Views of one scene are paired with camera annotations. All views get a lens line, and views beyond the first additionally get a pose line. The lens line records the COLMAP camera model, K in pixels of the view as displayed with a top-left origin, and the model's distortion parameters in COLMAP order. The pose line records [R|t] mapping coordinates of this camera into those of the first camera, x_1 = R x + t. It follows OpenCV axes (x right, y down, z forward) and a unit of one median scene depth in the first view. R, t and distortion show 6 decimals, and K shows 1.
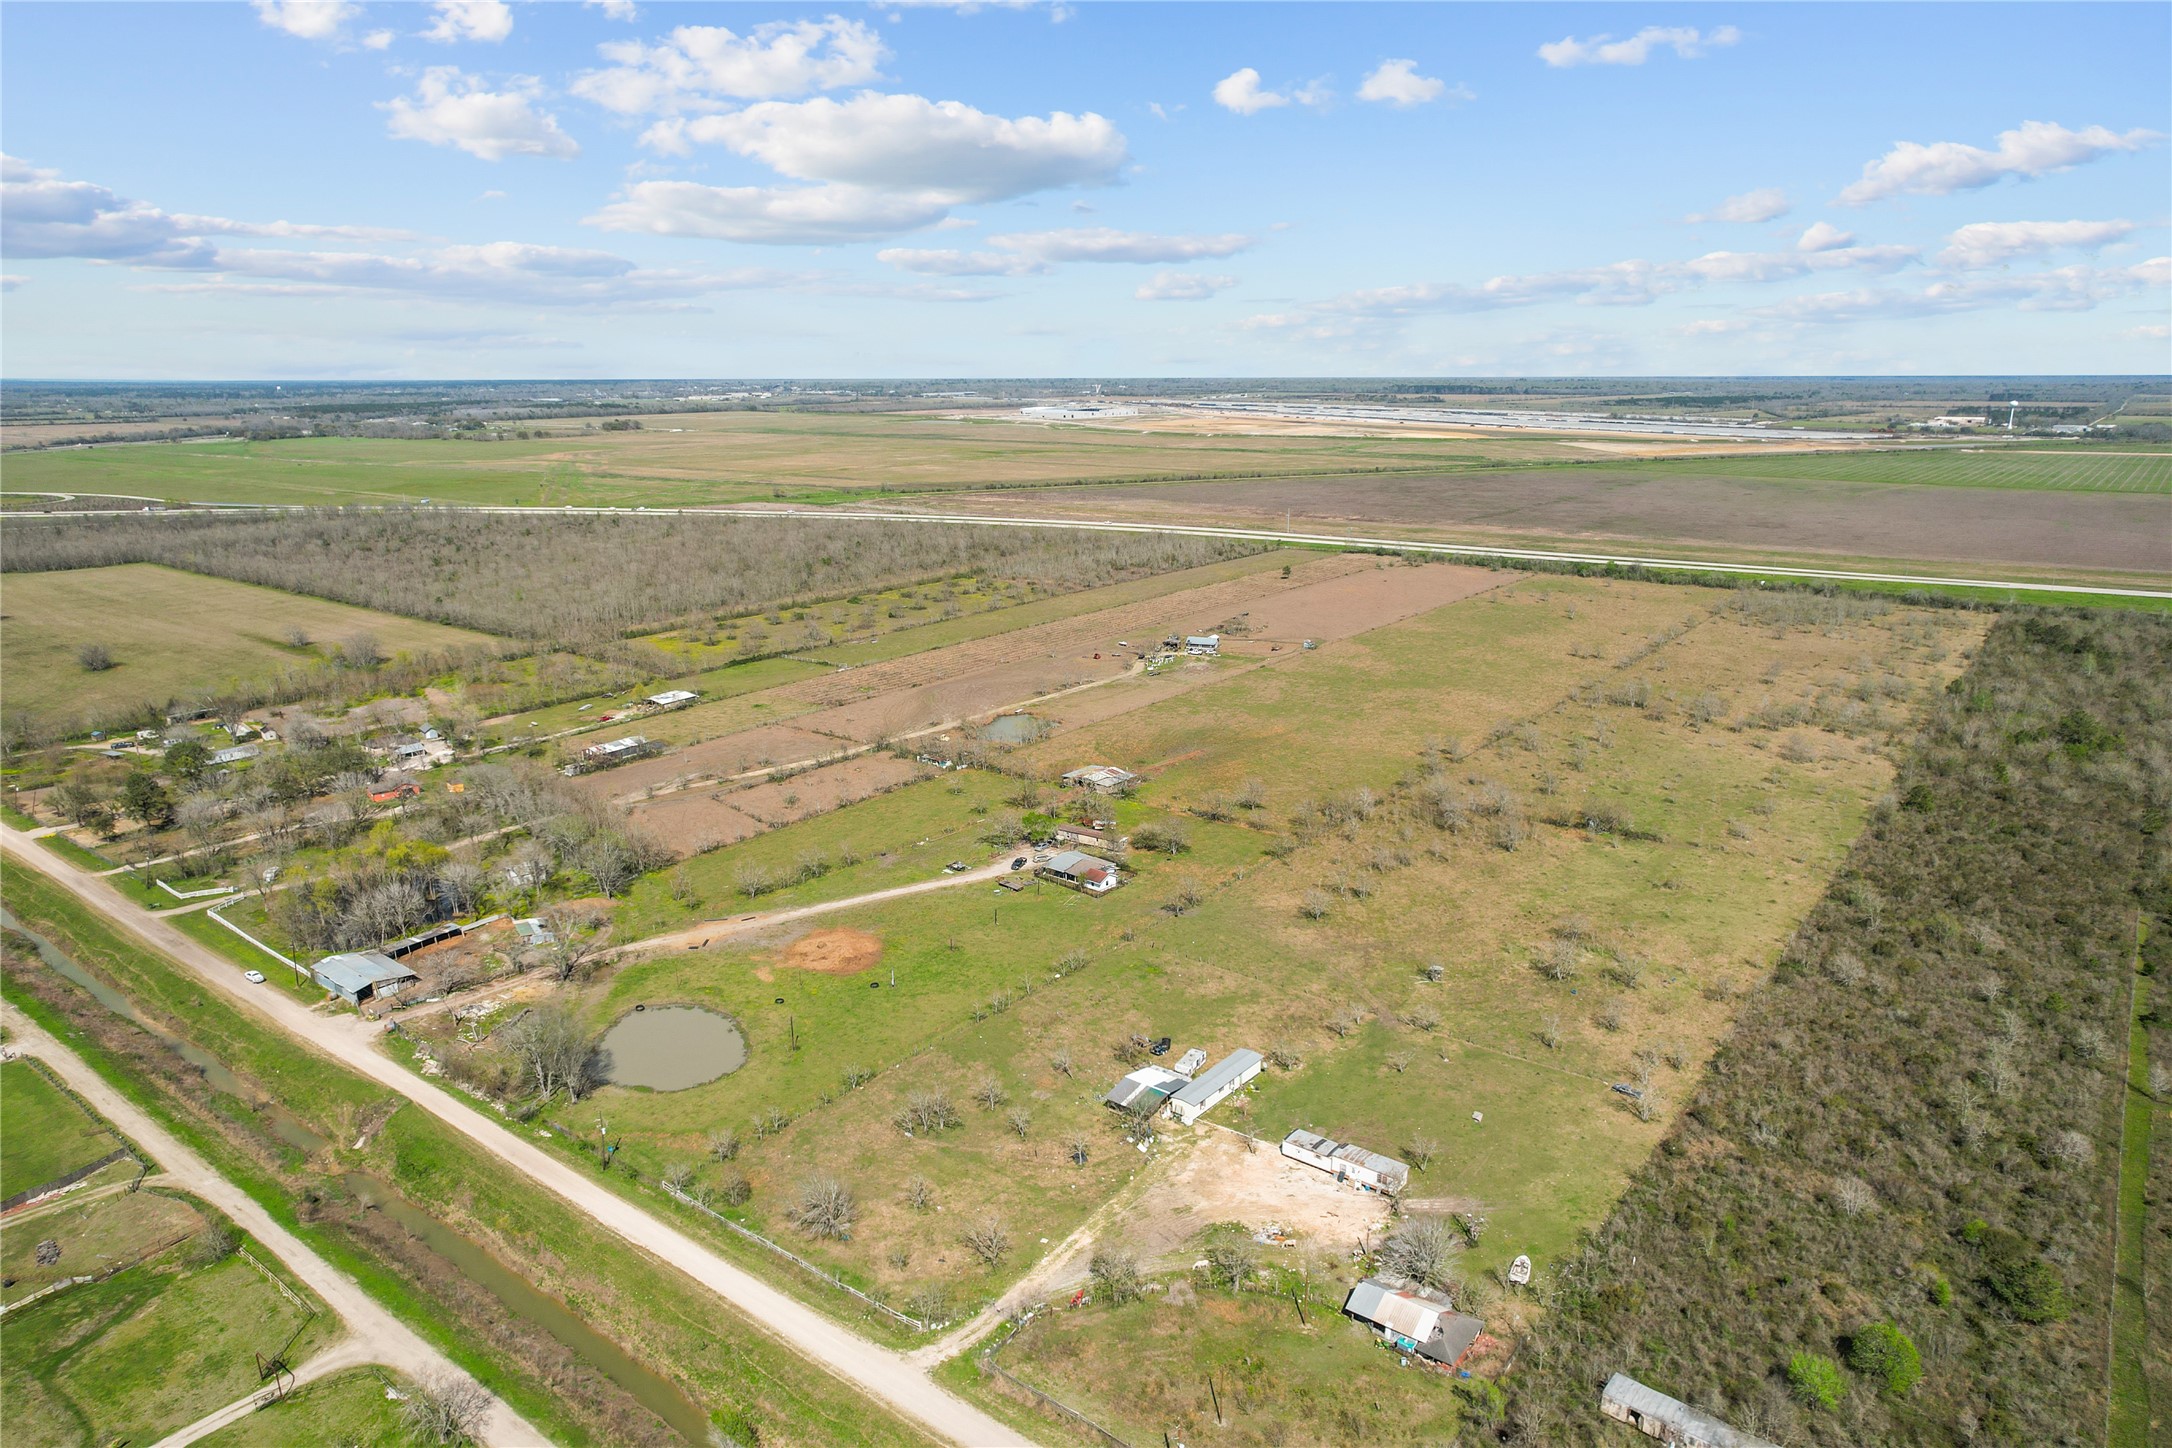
lens RADIAL K [[1387.5, 0, 1094.5], [0, 1387.5, 730.4], [0, 0, 1]] dist [-0.068114, 0.059337]
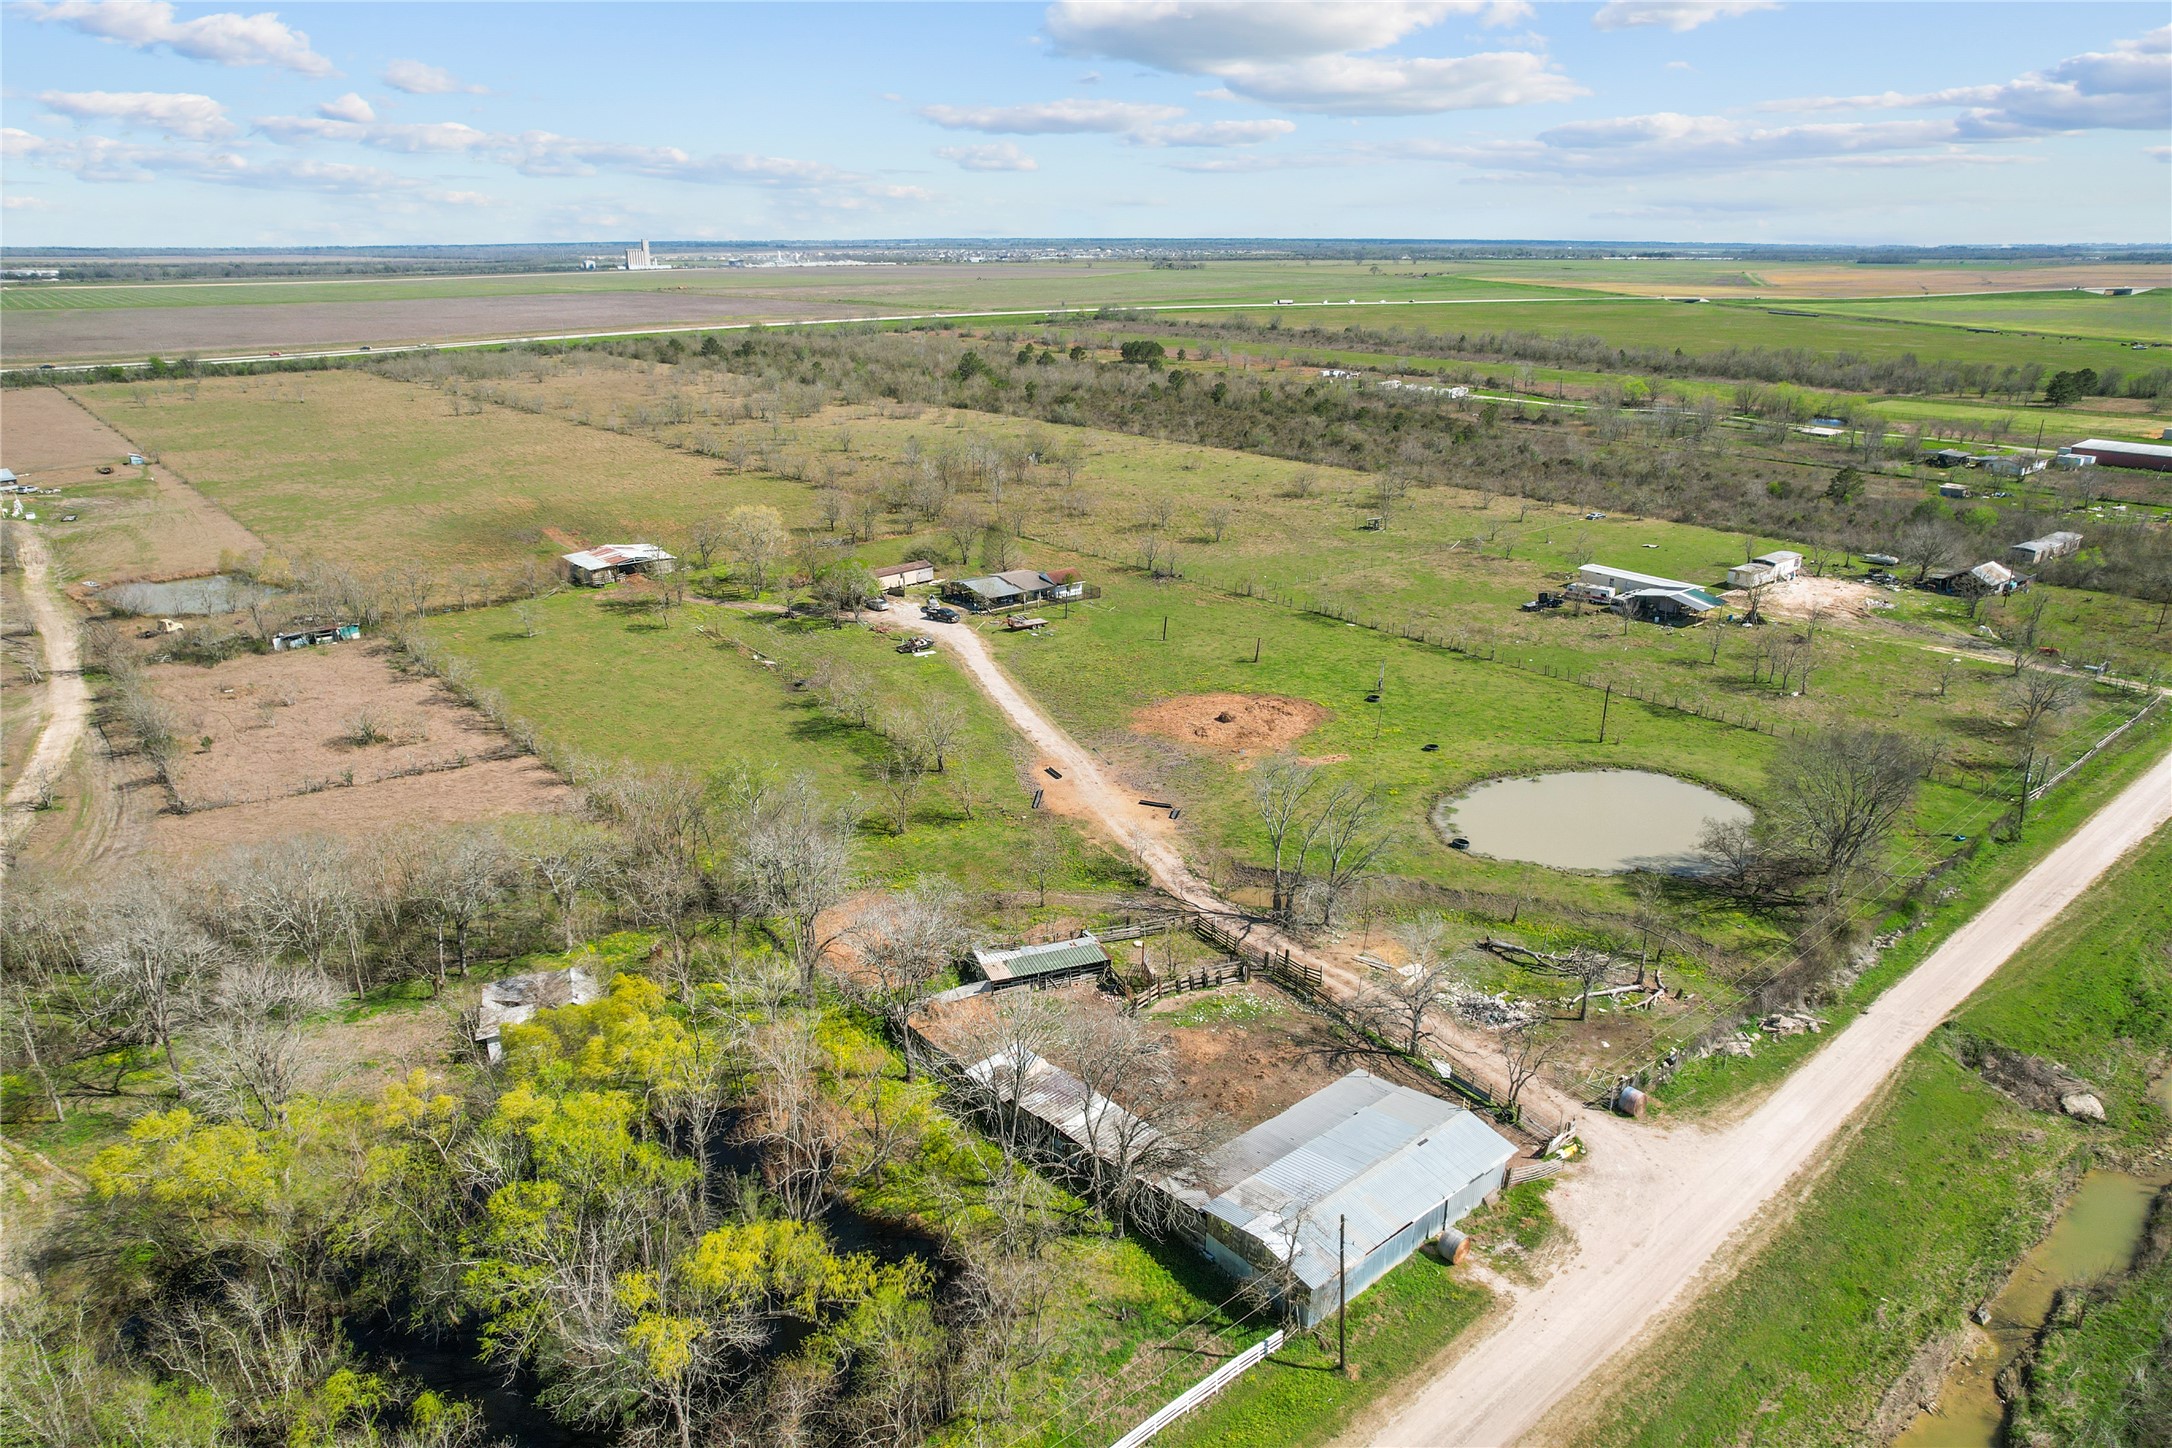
lens RADIAL K [[1387.5, 0, 1094.5], [0, 1387.5, 730.4], [0, 0, 1]] dist [-0.068114, 0.059337]
pose [[0.210638, -0.327747, 0.920985, -0.647334], [0.251583, 0.928563, 0.272904, -0.011778], [-0.944636, 0.174220, 0.278046, 0.766175]]
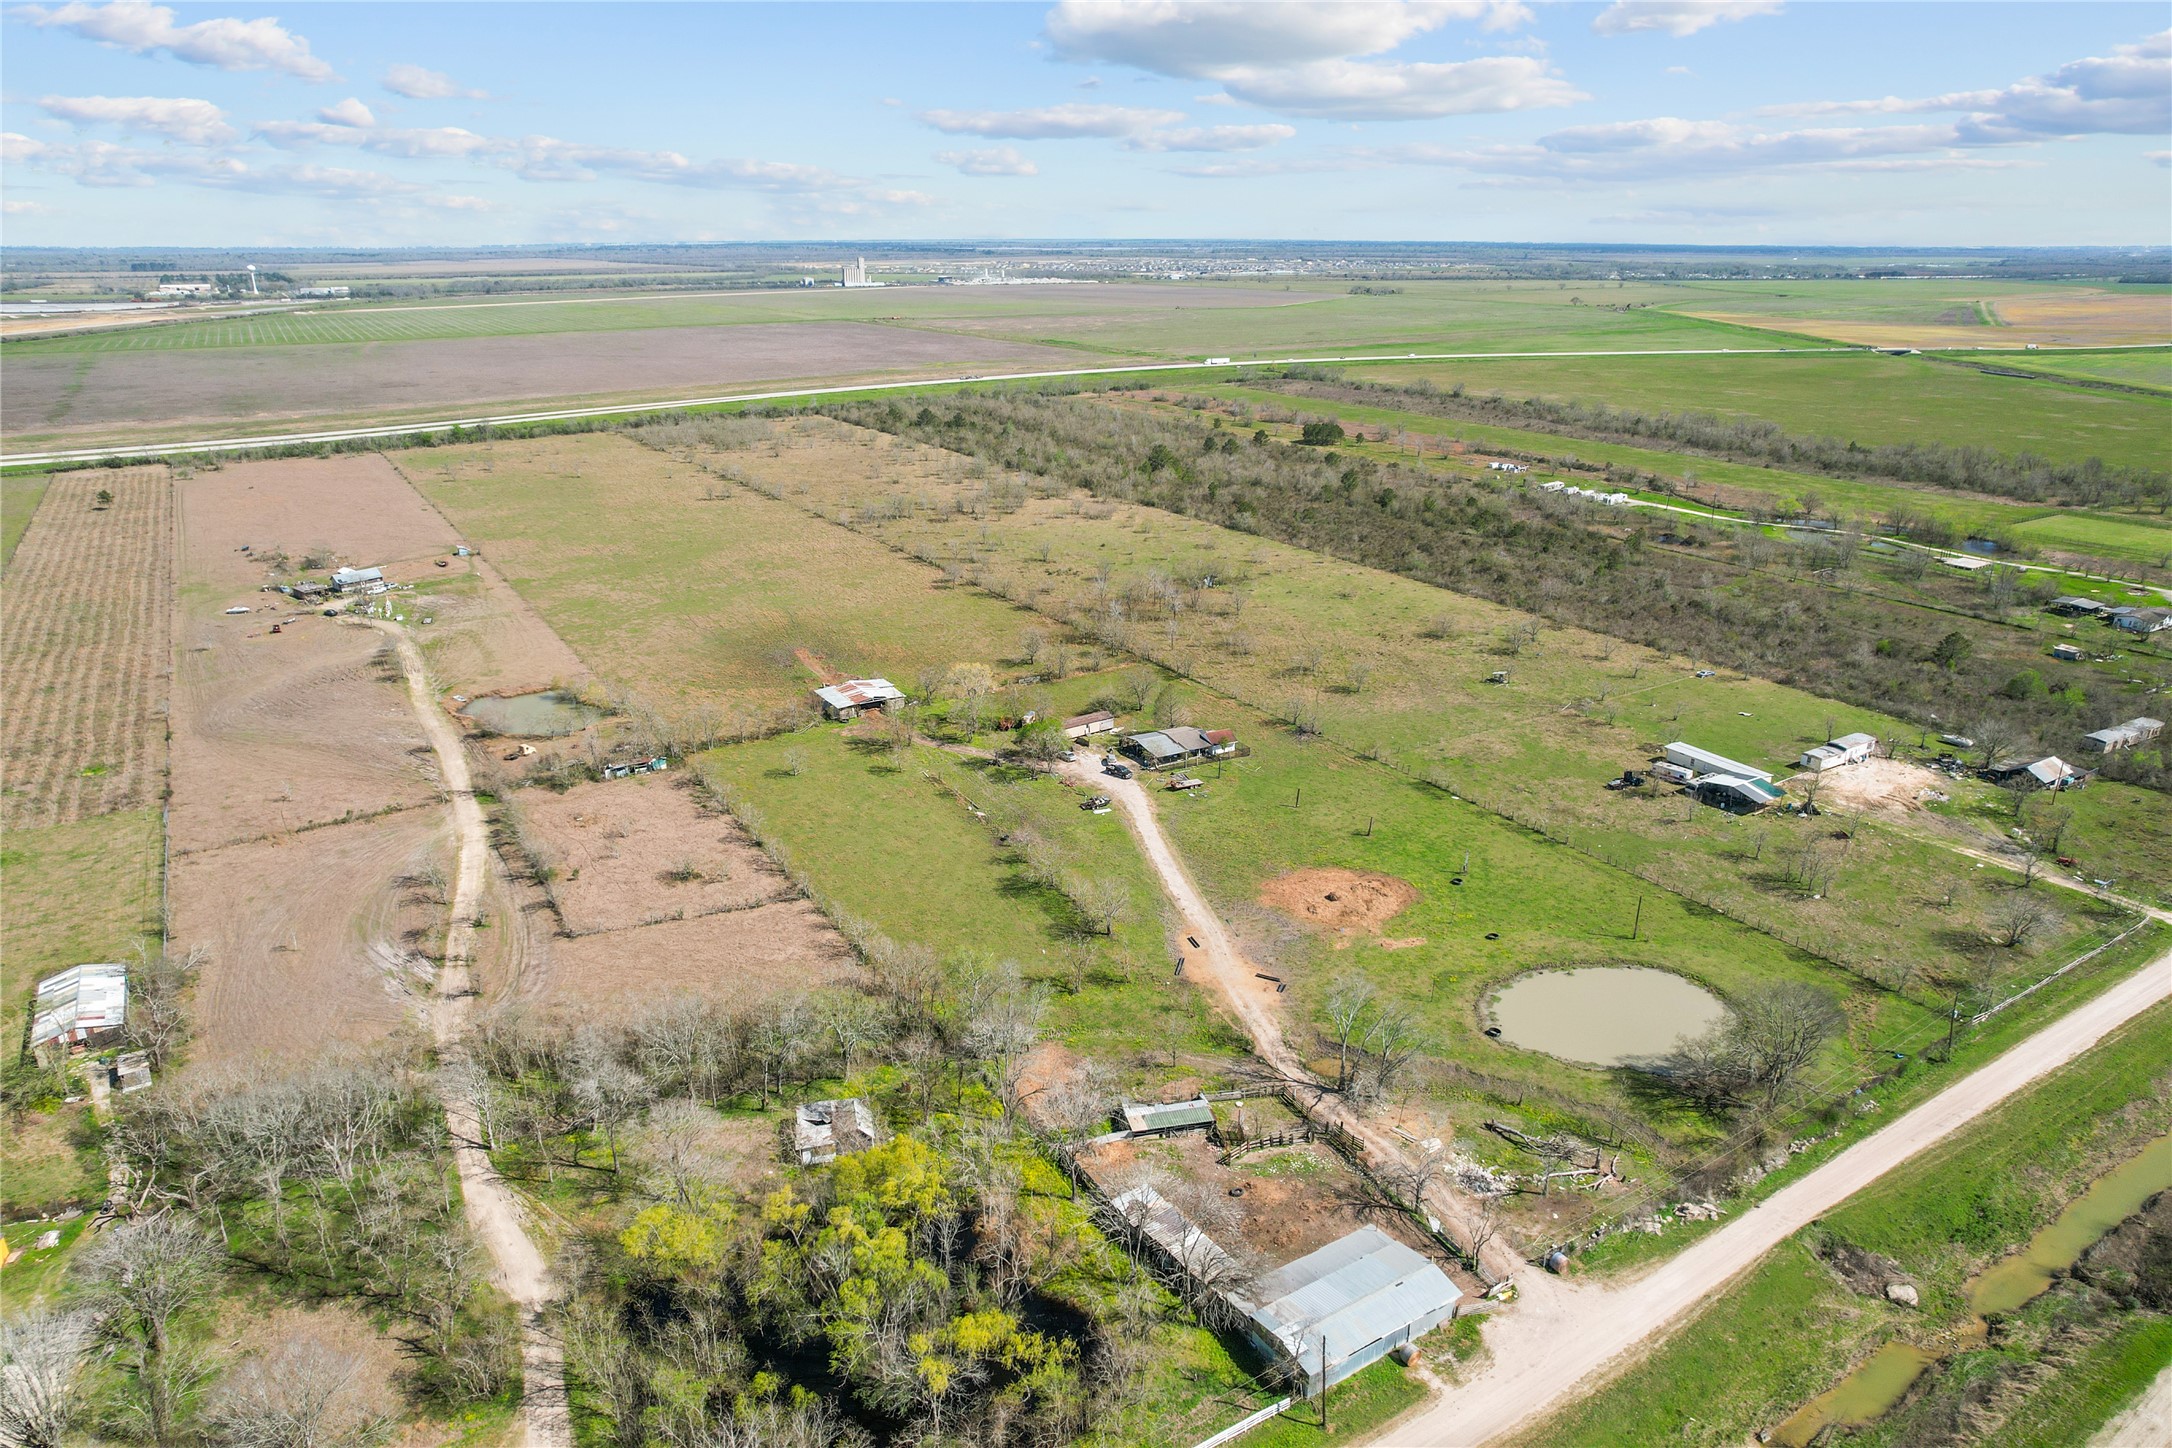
lens RADIAL K [[1387.5, 0, 1094.5], [0, 1387.5, 730.4], [0, 0, 1]] dist [-0.068114, 0.059337]
pose [[0.343486, -0.315568, 0.884553, -0.752151], [0.240524, 0.940004, 0.241951, -0.120855], [-0.907836, 0.129649, 0.398780, 0.695290]]
